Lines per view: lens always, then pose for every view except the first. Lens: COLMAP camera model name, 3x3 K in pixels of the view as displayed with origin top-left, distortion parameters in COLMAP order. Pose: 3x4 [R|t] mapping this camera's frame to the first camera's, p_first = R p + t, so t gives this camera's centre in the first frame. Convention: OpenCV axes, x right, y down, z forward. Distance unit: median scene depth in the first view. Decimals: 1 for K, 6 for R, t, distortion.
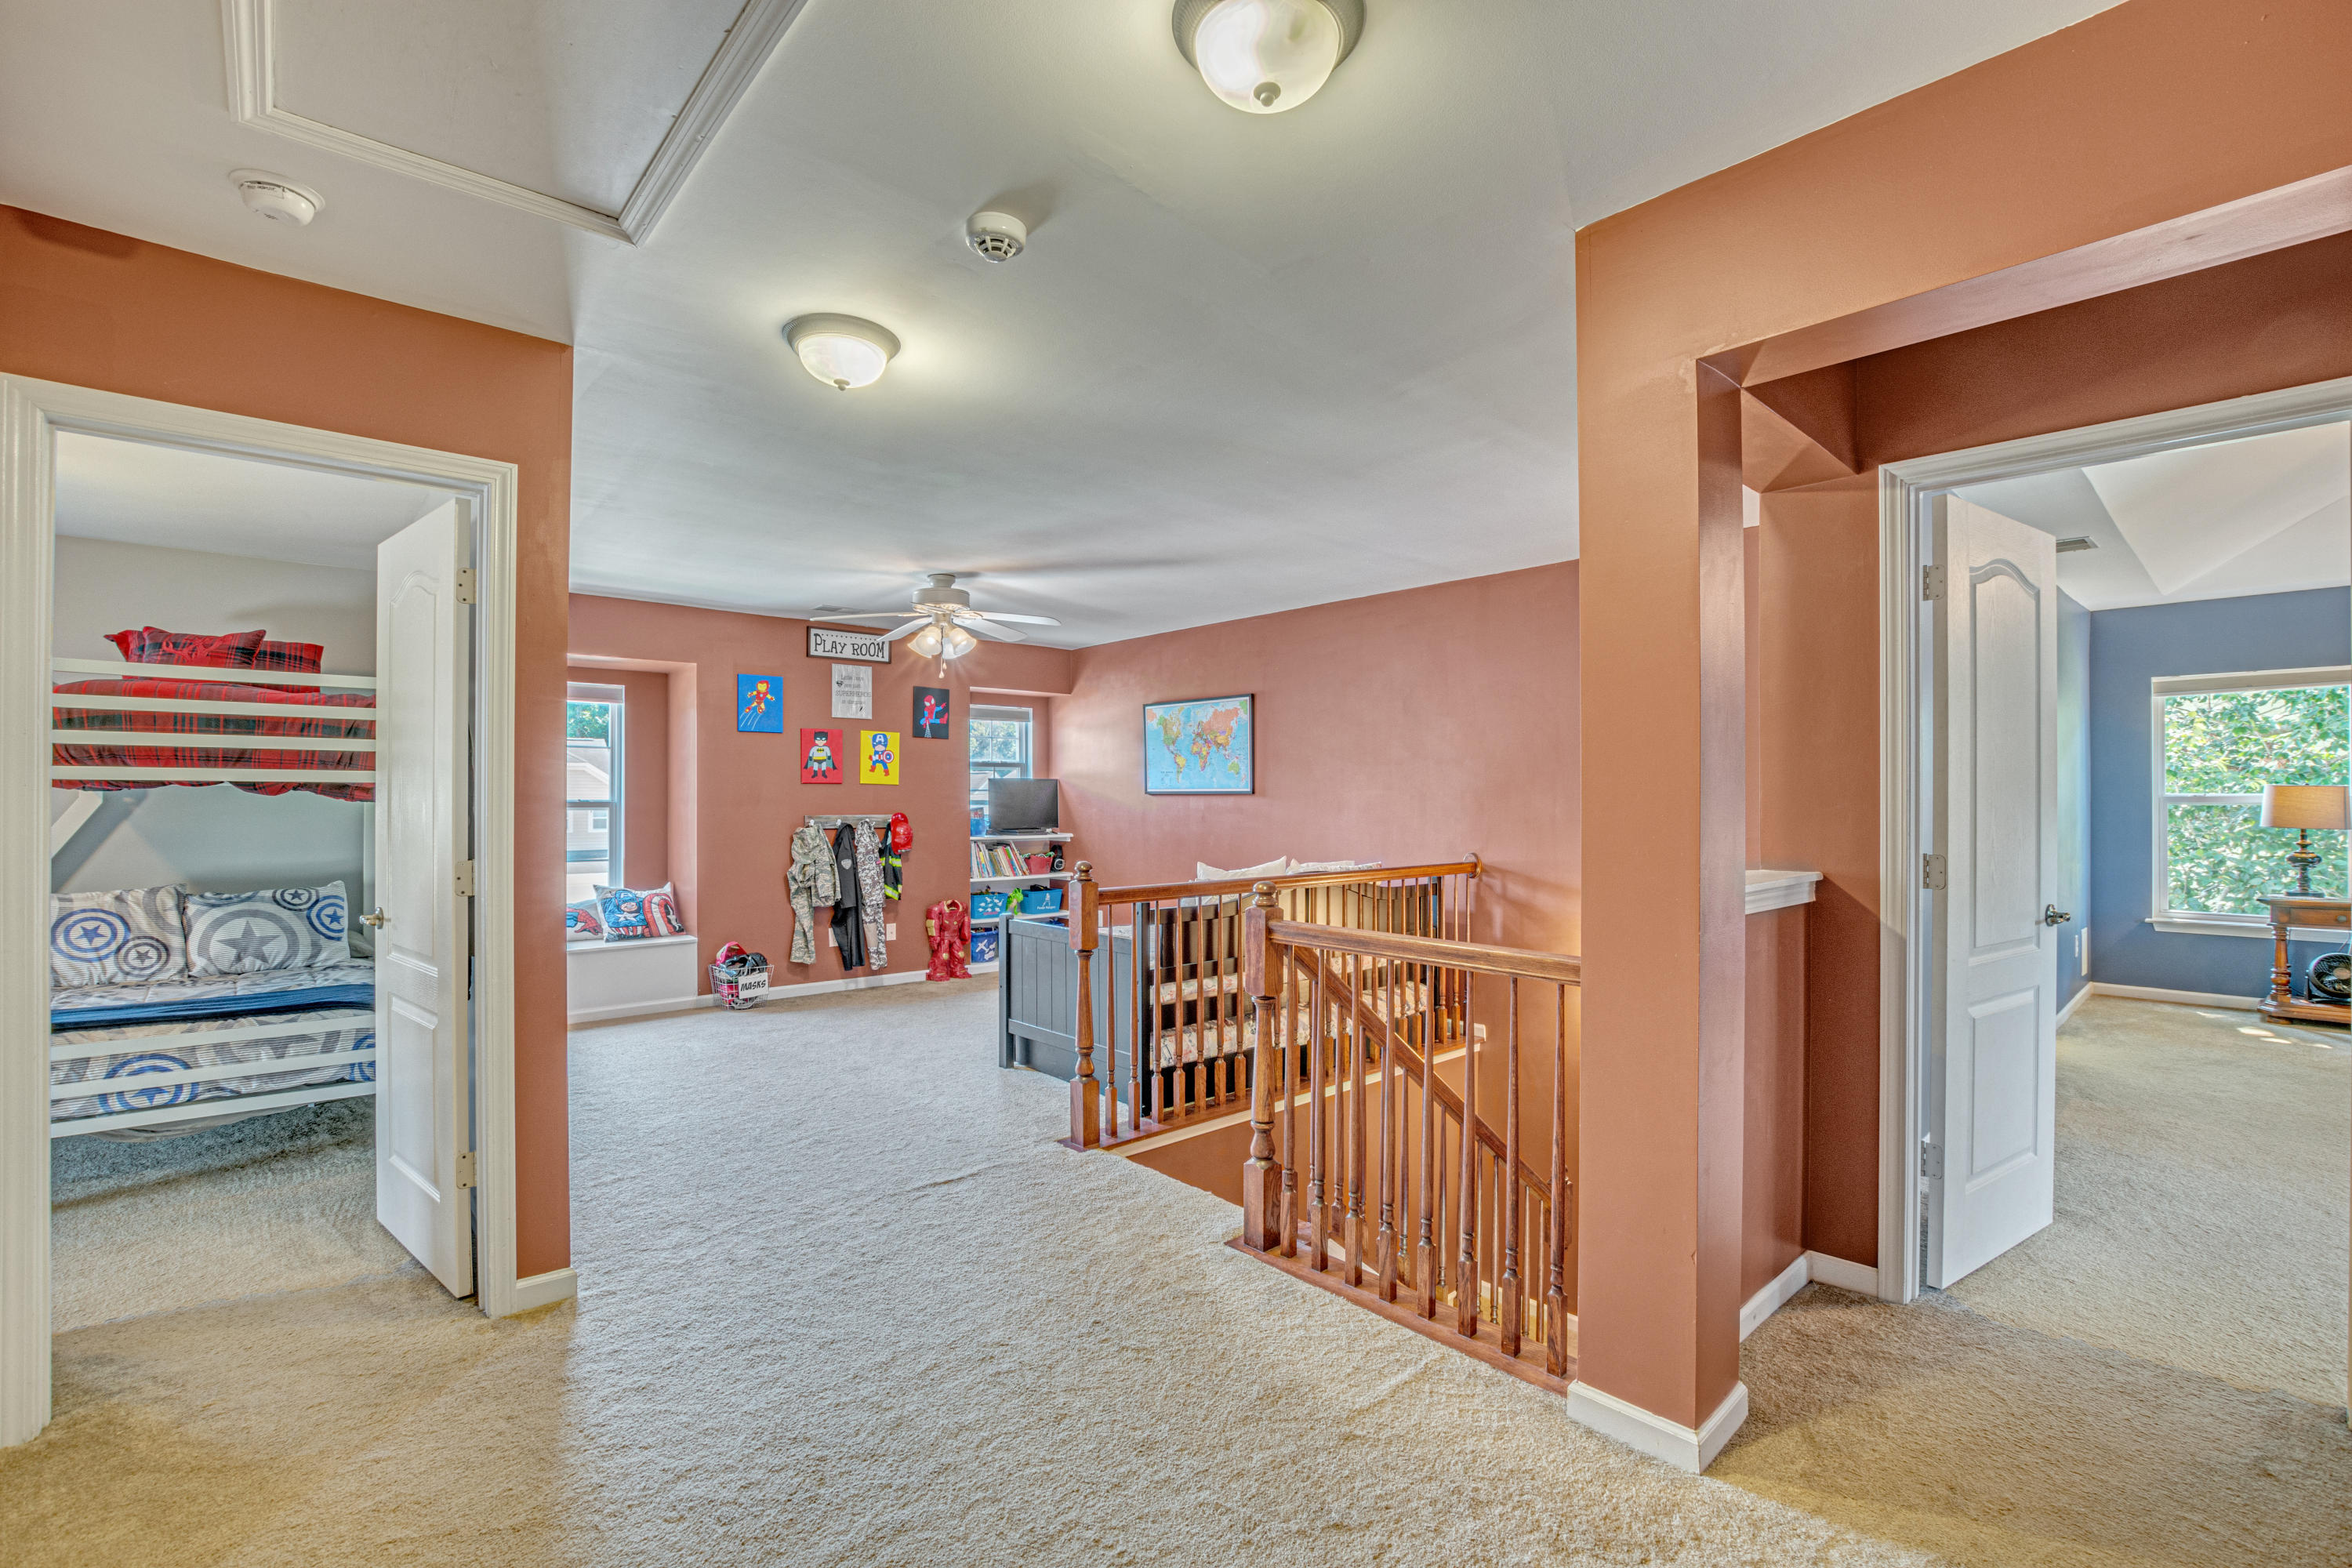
lens RADIAL K [[1027.6, 0, 1183.8], [0, 1027.6, 791.6], [0, 0, 1]] dist [-0.022017, 0.000298]
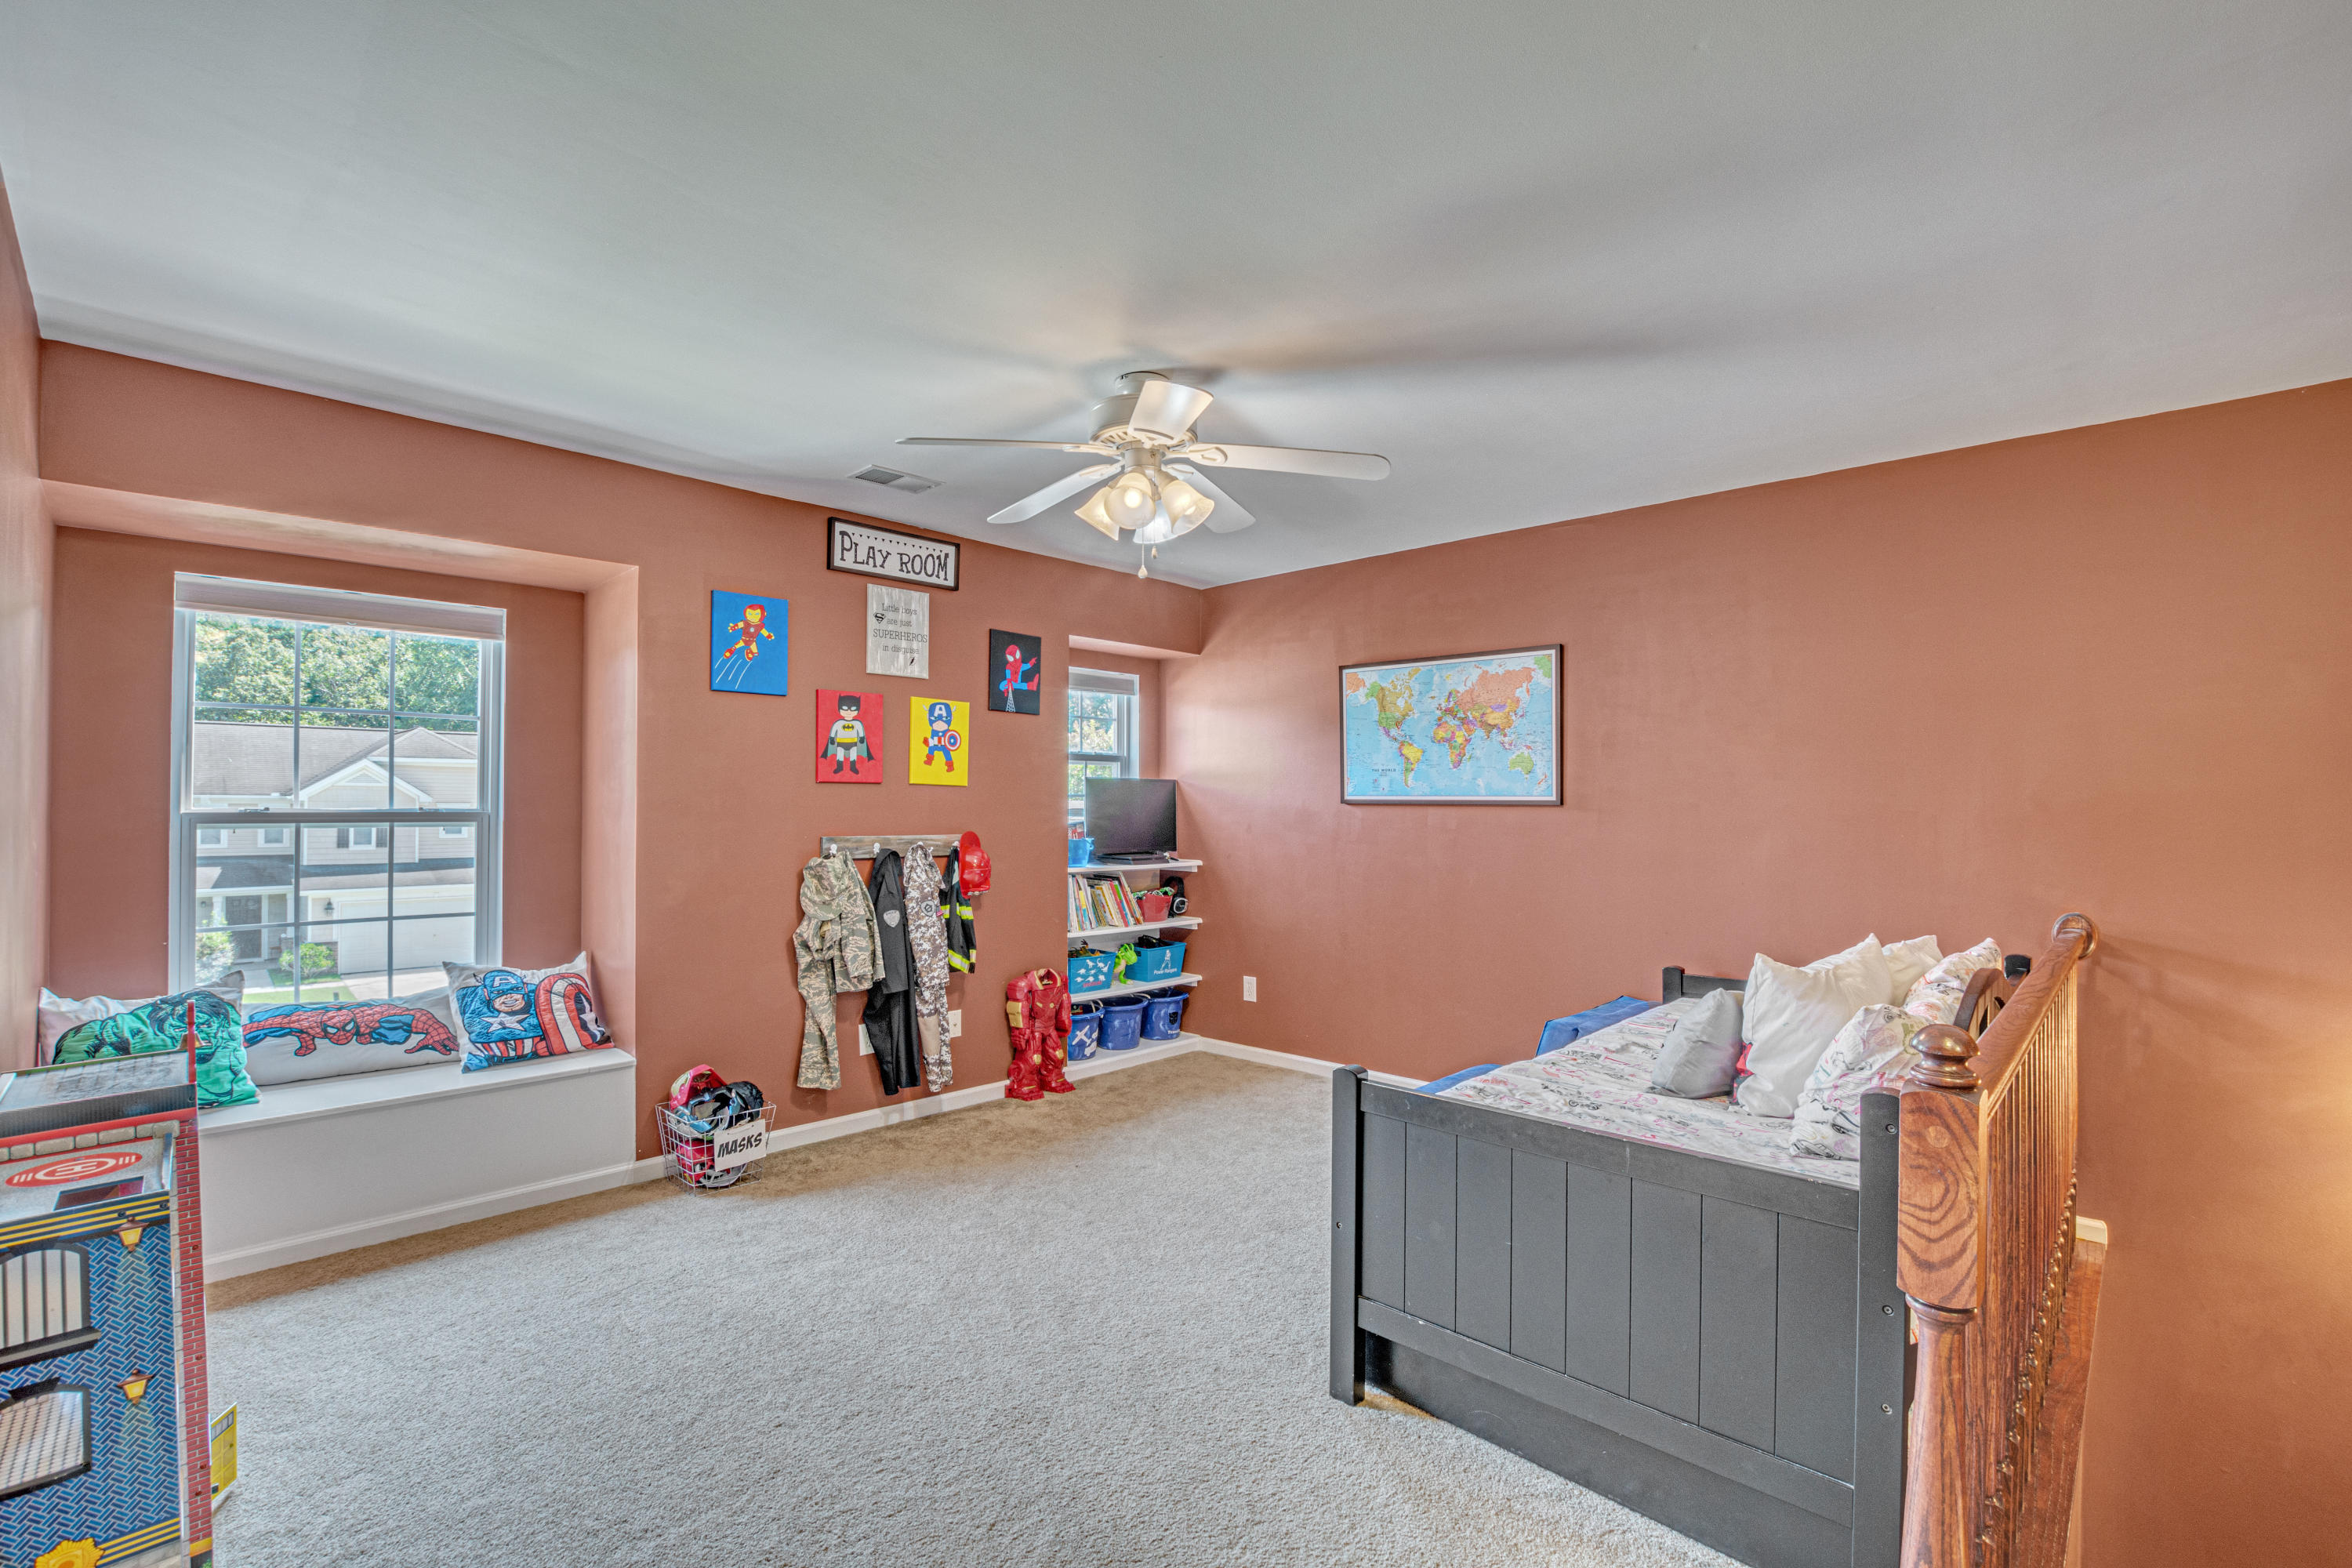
lens RADIAL K [[1027.6, 0, 1183.8], [0, 1027.6, 791.6], [0, 0, 1]] dist [-0.022017, 0.000298]
pose [[0.997403, 0.007234, 0.071660, -0.202291], [-0.006961, 0.999968, -0.004052, -0.001836], [-0.071687, 0.003543, 0.997421, 0.391229]]
